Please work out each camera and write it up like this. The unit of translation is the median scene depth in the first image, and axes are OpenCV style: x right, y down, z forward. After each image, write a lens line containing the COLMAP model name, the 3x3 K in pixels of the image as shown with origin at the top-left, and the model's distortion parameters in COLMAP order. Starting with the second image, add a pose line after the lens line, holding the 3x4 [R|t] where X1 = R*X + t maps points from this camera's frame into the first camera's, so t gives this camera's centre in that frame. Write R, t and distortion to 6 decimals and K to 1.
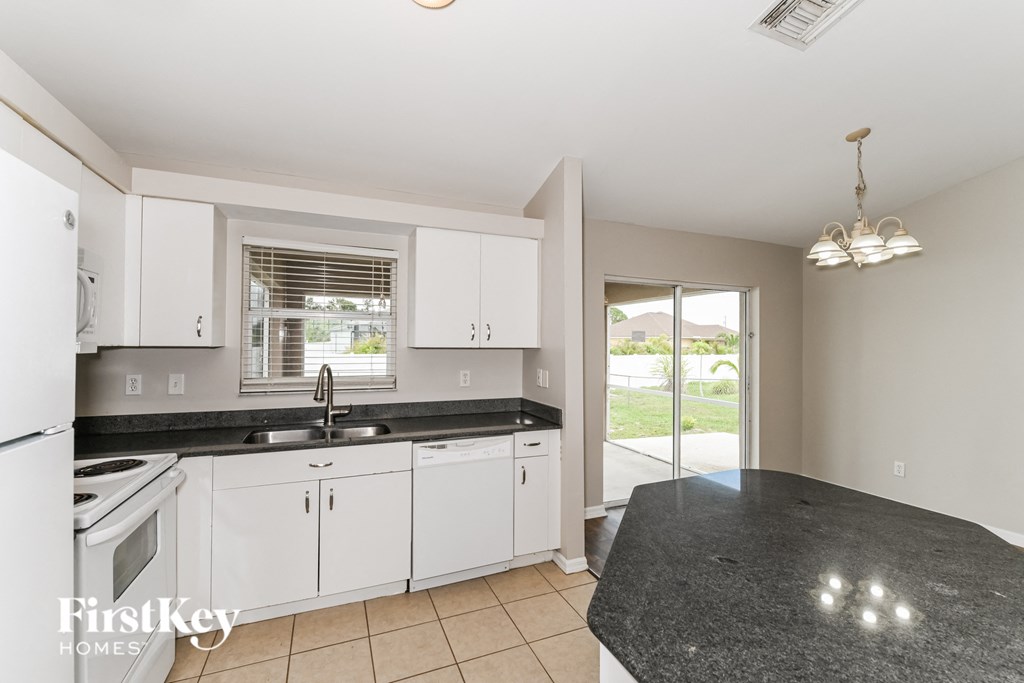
lens RADIAL K [[443.0, 0, 521.7], [0, 443.0, 344.7], [0, 0, 1]] dist [-0.001112, -0.000365]
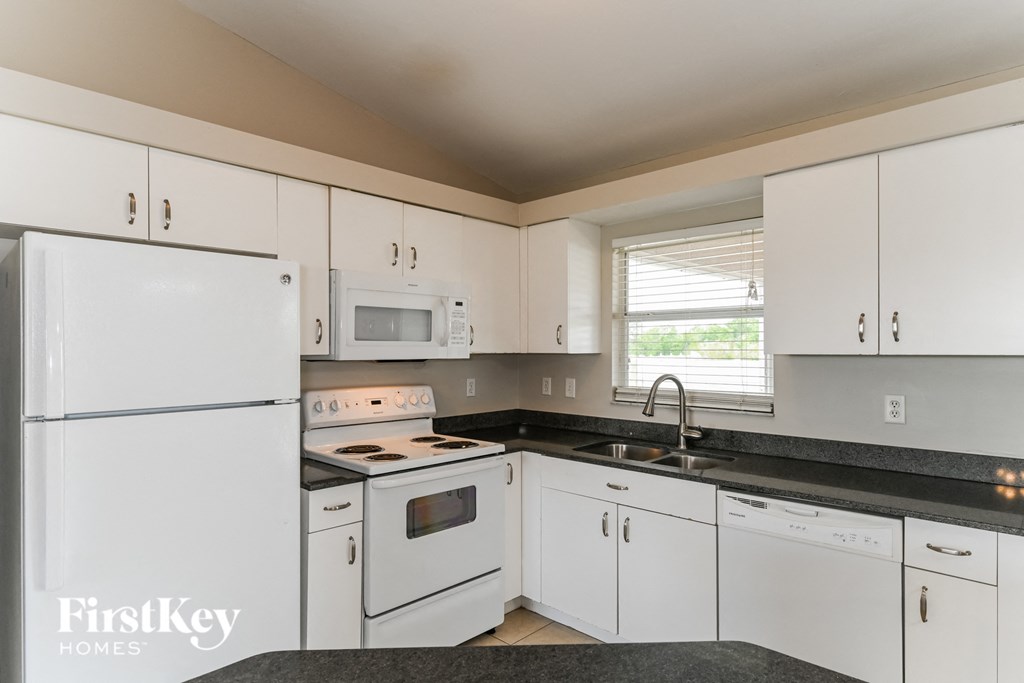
lens RADIAL K [[564.7, 0, 507.0], [0, 564.7, 346.8], [0, 0, 1]] dist [-0.000968, 0.000181]
pose [[0.380574, -0.011774, -0.924675, 0.443540], [0.005563, 0.999930, -0.010443, 0.001267], [0.924734, -0.001170, 0.380613, 0.320938]]
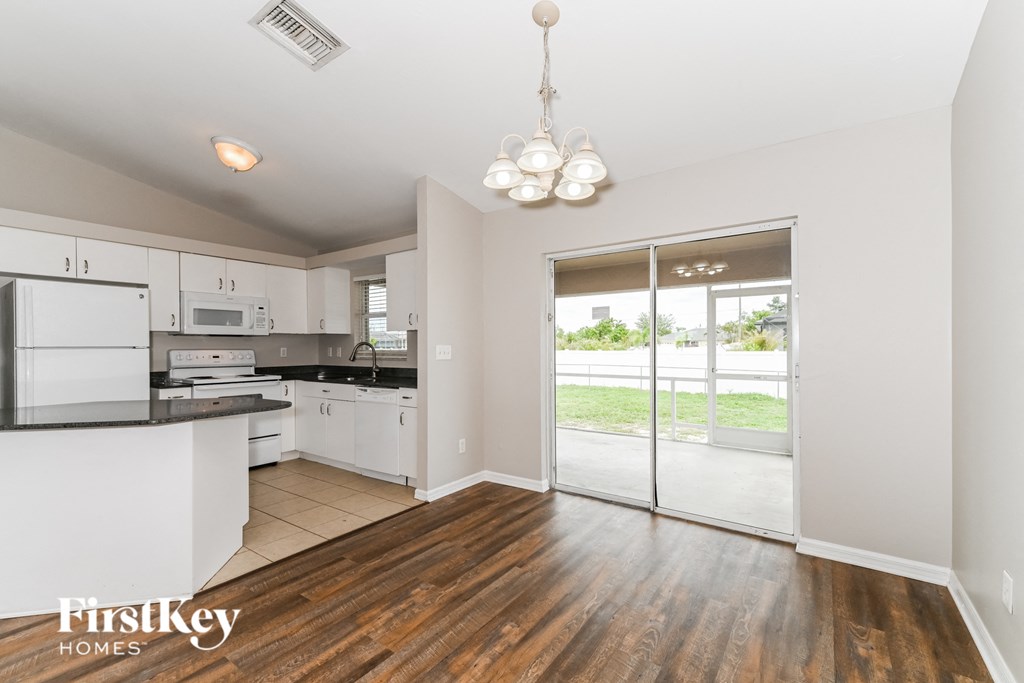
lens RADIAL K [[443.0, 0, 521.7], [0, 443.0, 344.7], [0, 0, 1]] dist [-0.001112, -0.000365]
pose [[0.538178, -0.011139, -0.842758, 1.453633], [0.011206, 0.999919, -0.006060, 0.075380], [0.842757, -0.006183, 0.538259, 0.589017]]
